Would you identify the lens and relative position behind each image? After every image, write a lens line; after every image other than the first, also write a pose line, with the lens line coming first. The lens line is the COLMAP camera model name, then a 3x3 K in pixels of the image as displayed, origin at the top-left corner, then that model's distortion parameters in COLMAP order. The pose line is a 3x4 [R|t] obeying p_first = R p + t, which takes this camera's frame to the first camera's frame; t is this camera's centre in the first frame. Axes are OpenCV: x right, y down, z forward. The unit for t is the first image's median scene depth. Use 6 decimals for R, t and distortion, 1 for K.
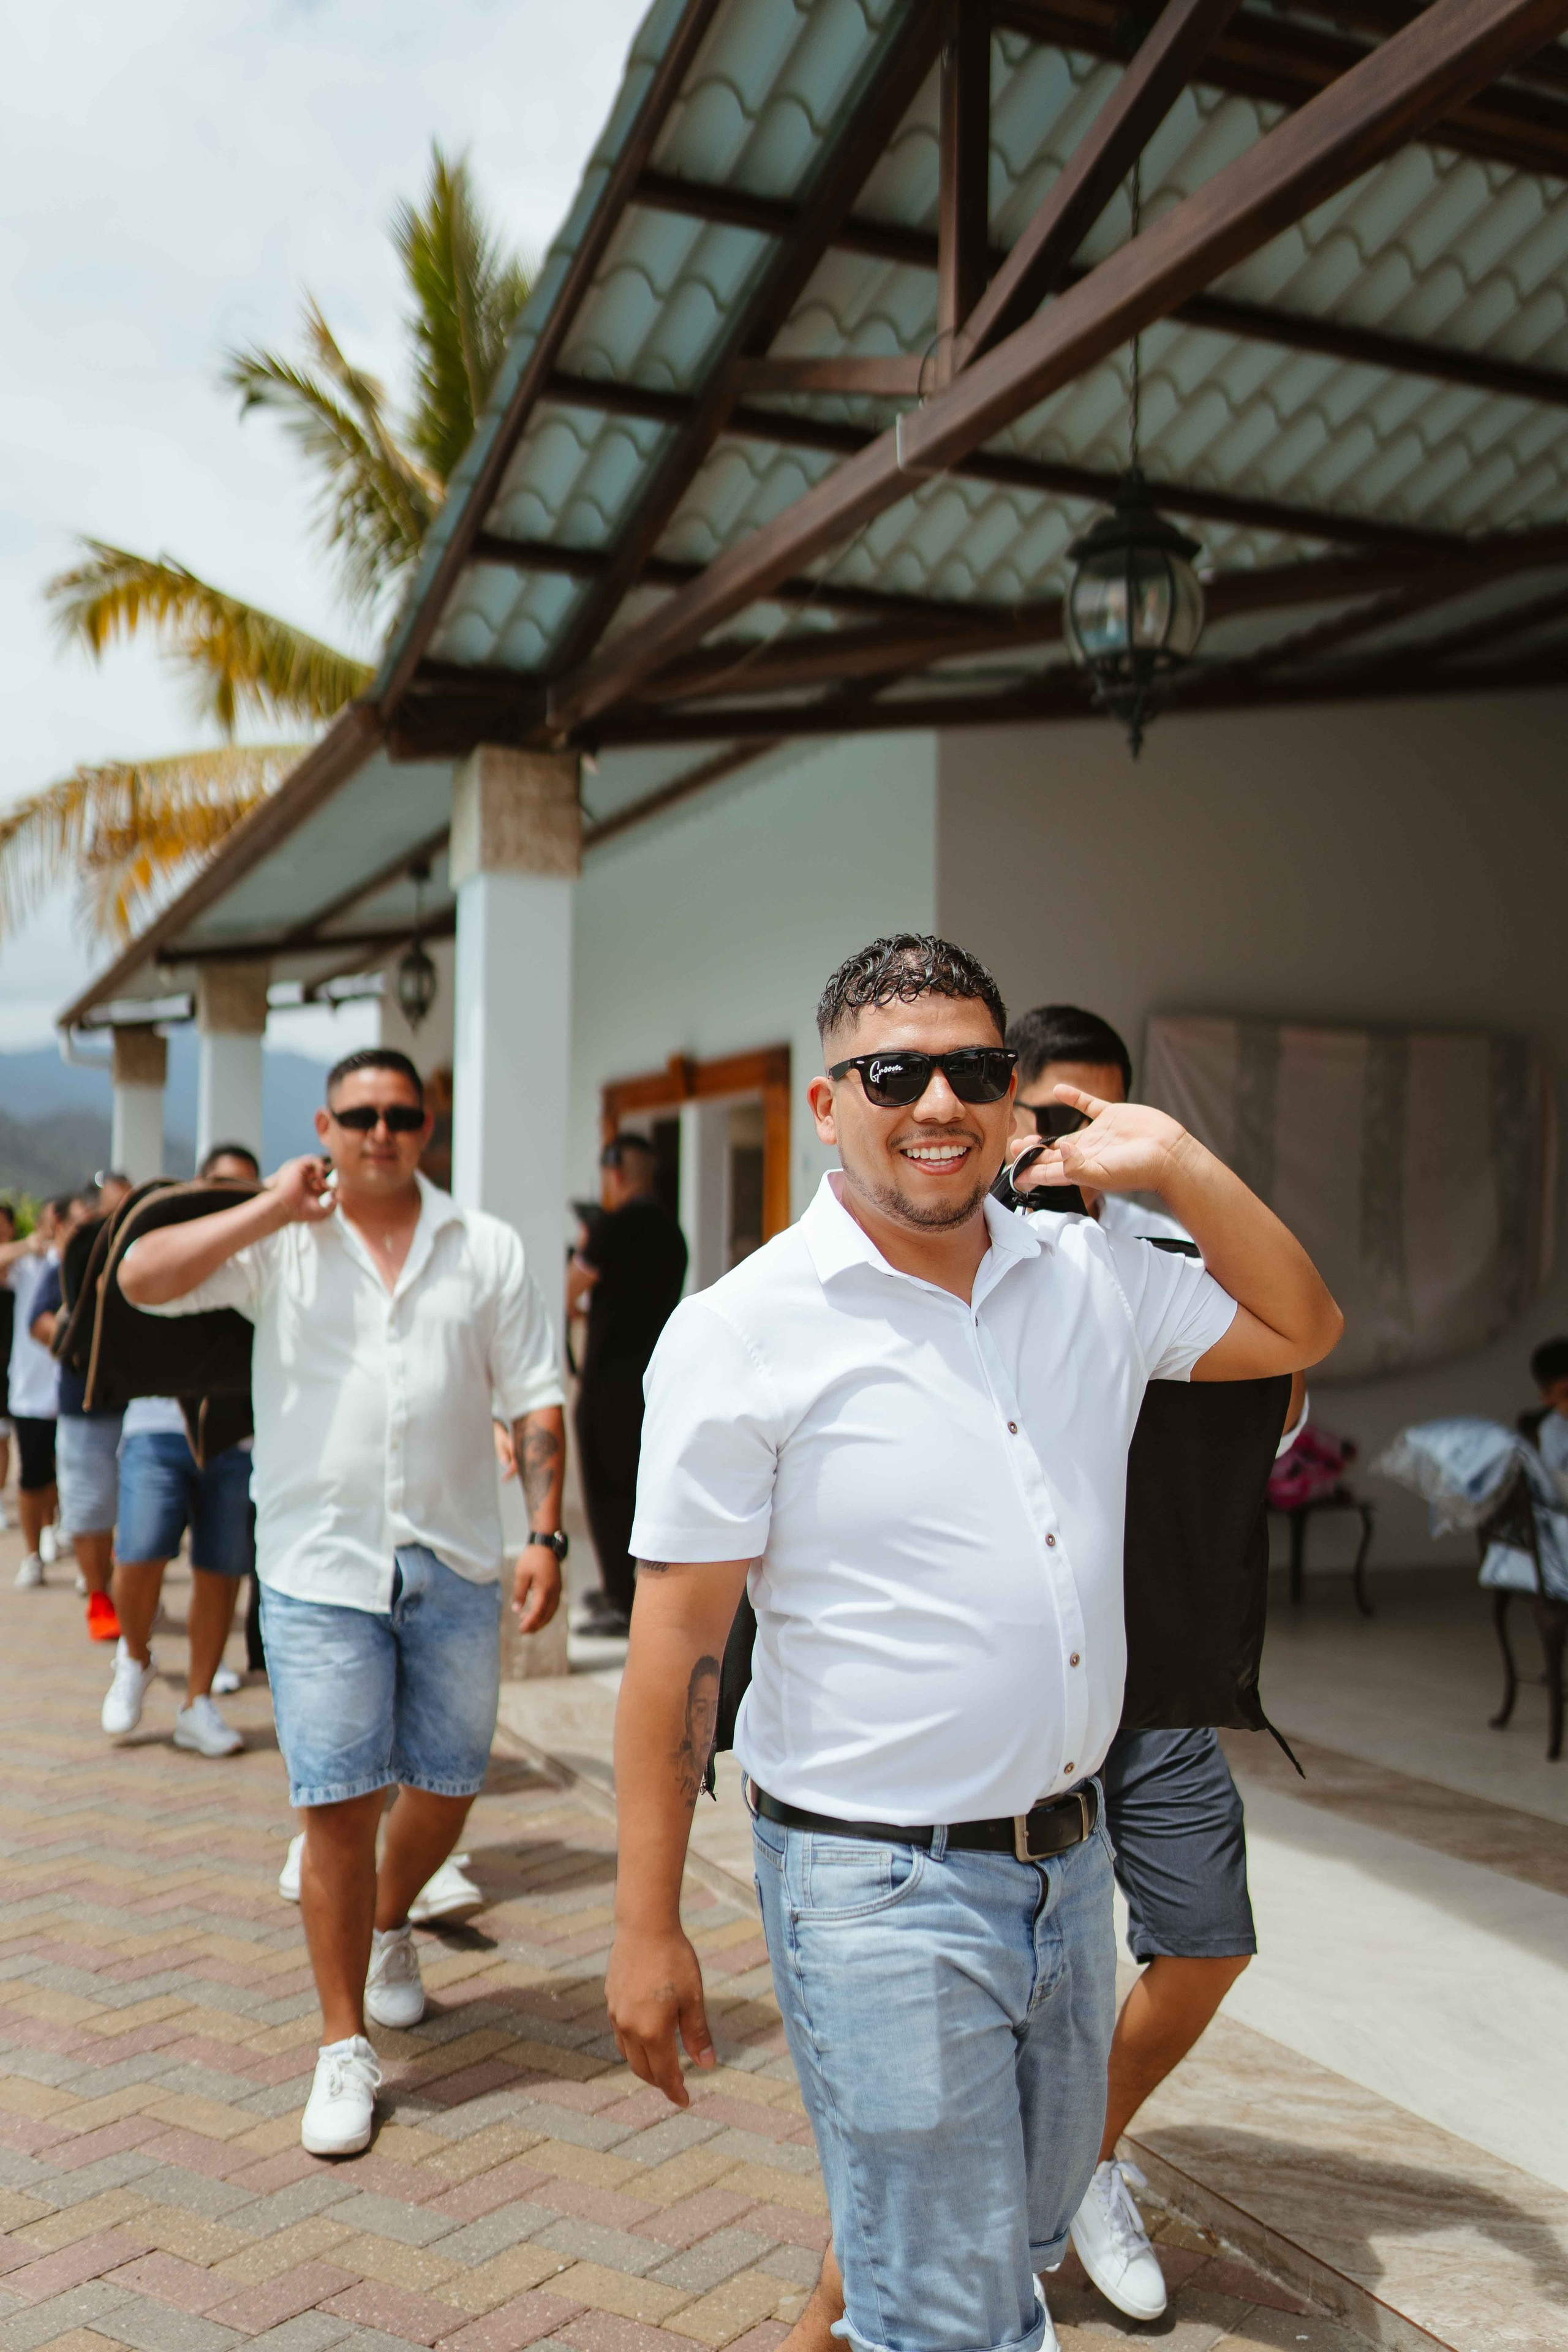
lens RADIAL K [[2354.1, 0, 794.0], [0, 2354.1, 1160.3], [0, 0, 1]] dist [-0.002857, 0.008855]
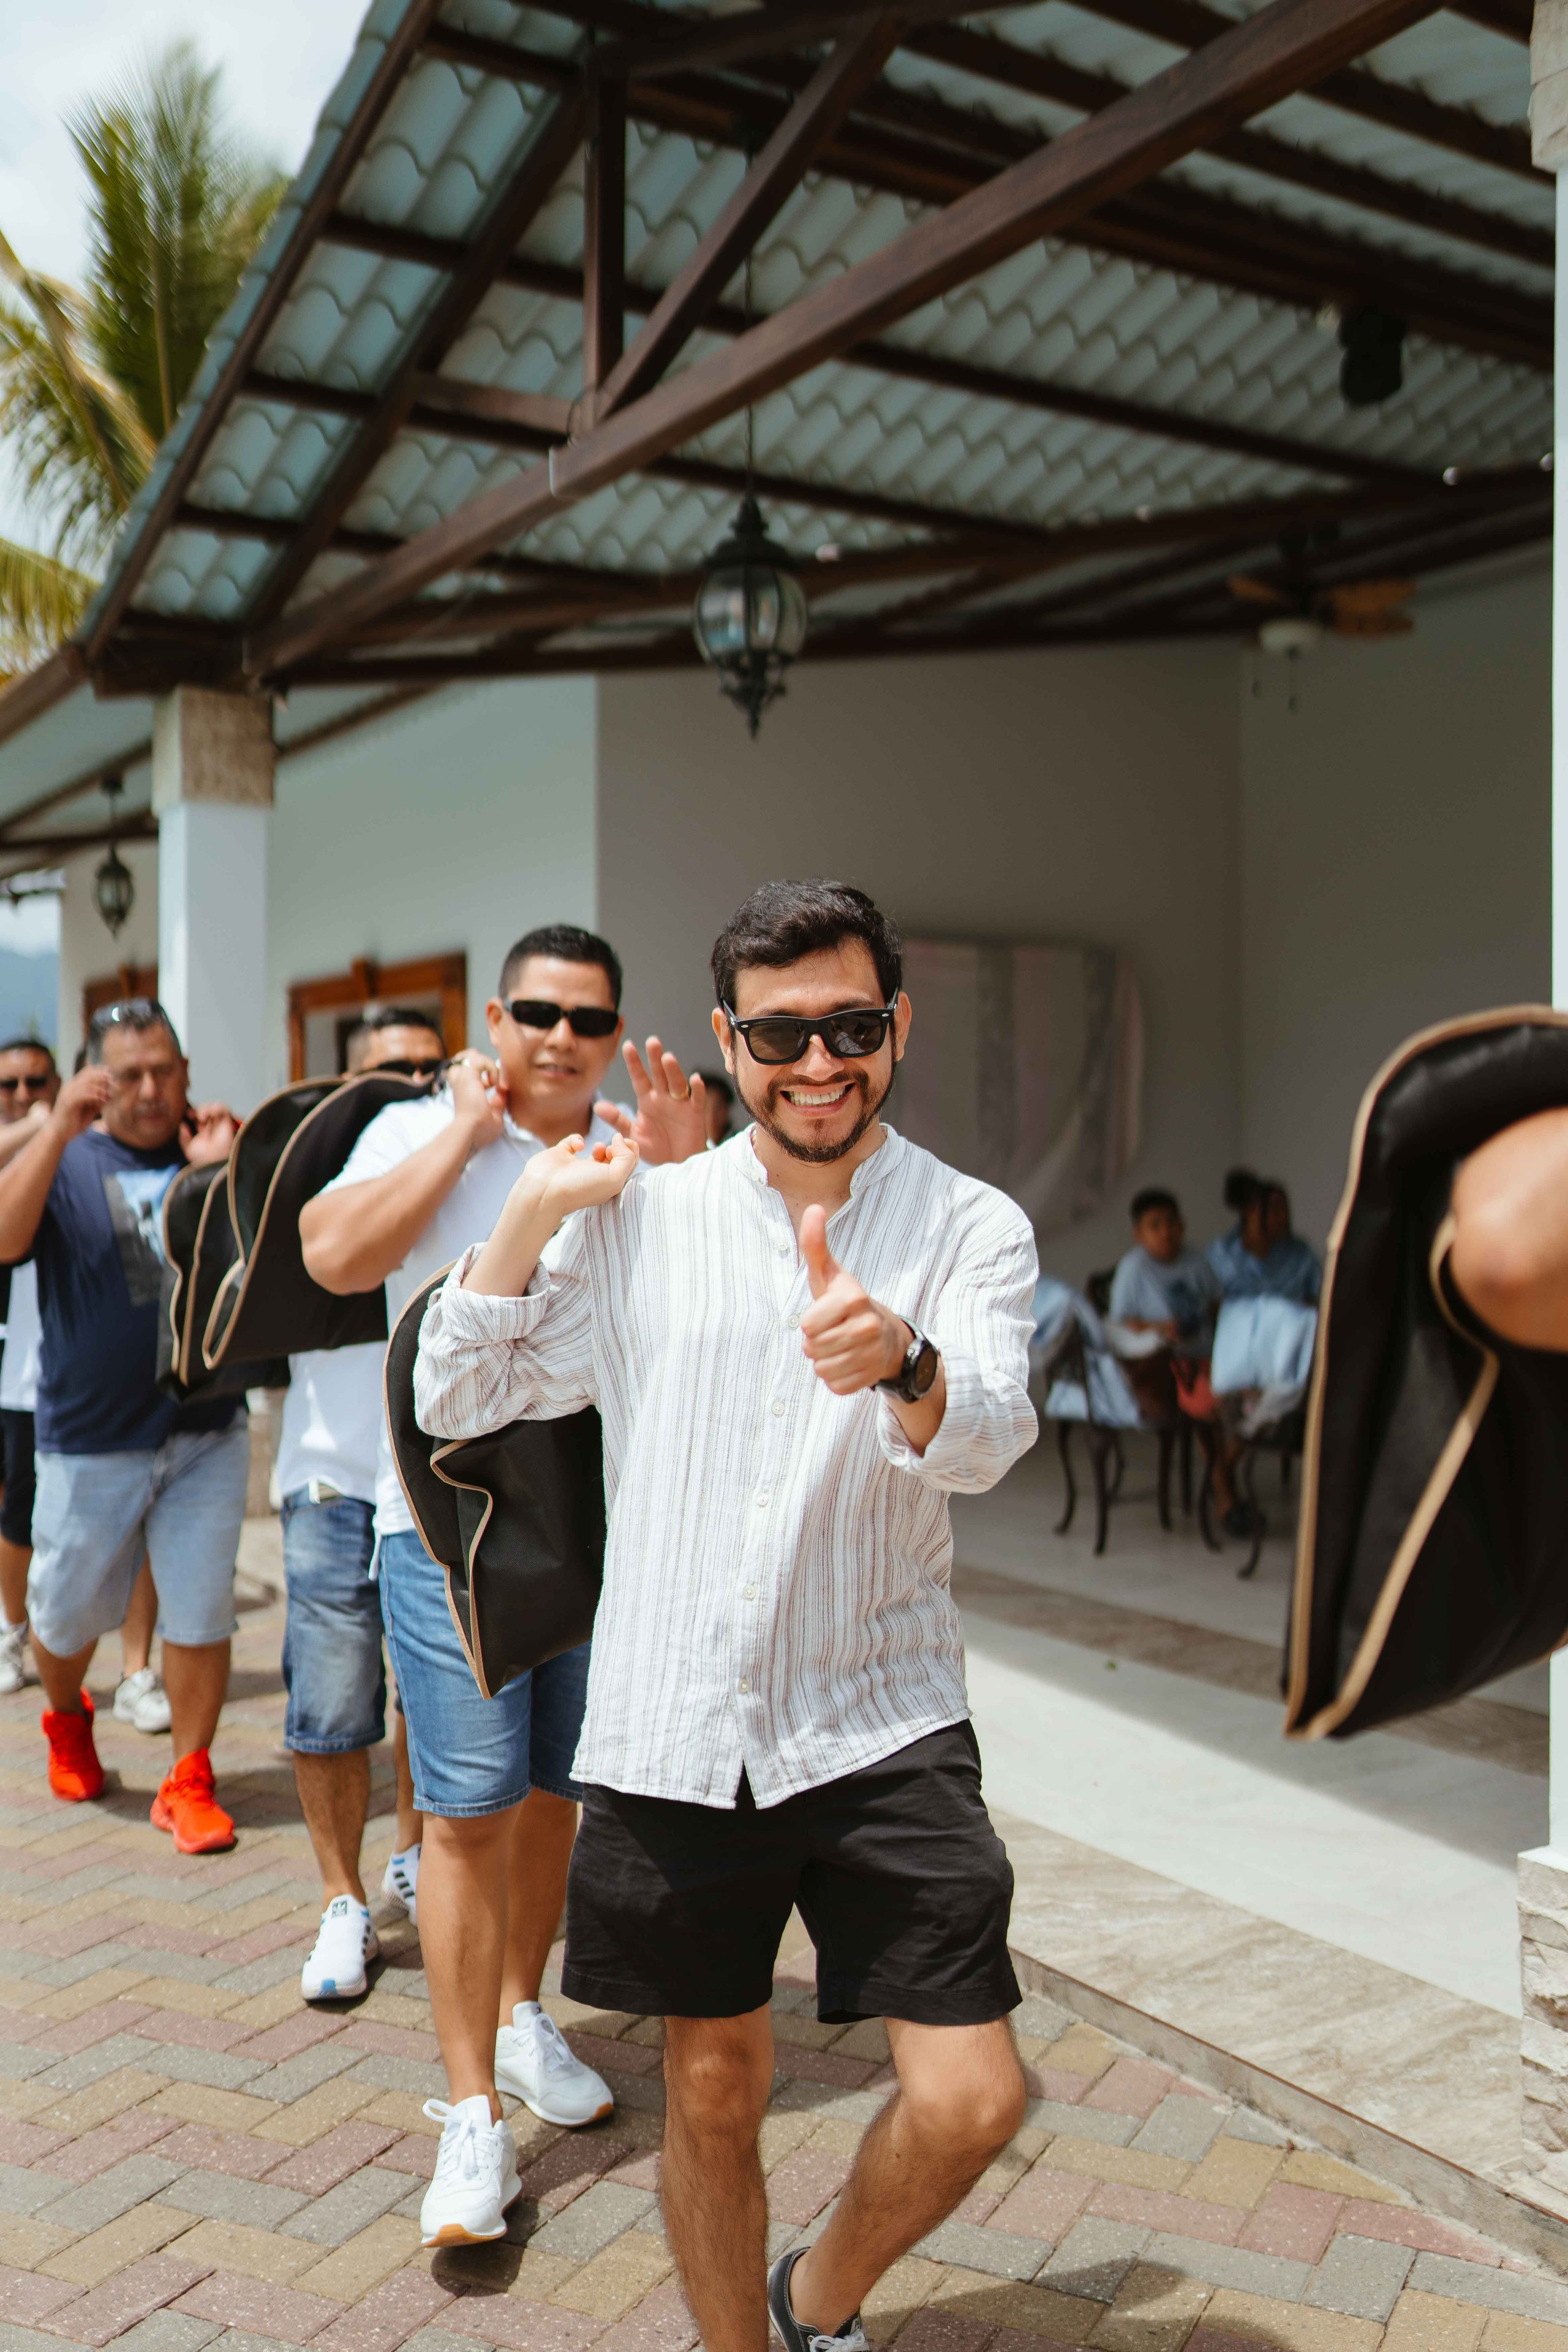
lens RADIAL K [[2354.1, 0, 794.0], [0, 2354.1, 1160.3], [0, 0, 1]] dist [-0.002857, 0.008855]
pose [[0.990848, -0.006910, 0.134804, 0.002047], [0.000306, 0.998801, 0.048947, -0.008703], [-0.134981, -0.048458, 0.989663, -0.159695]]
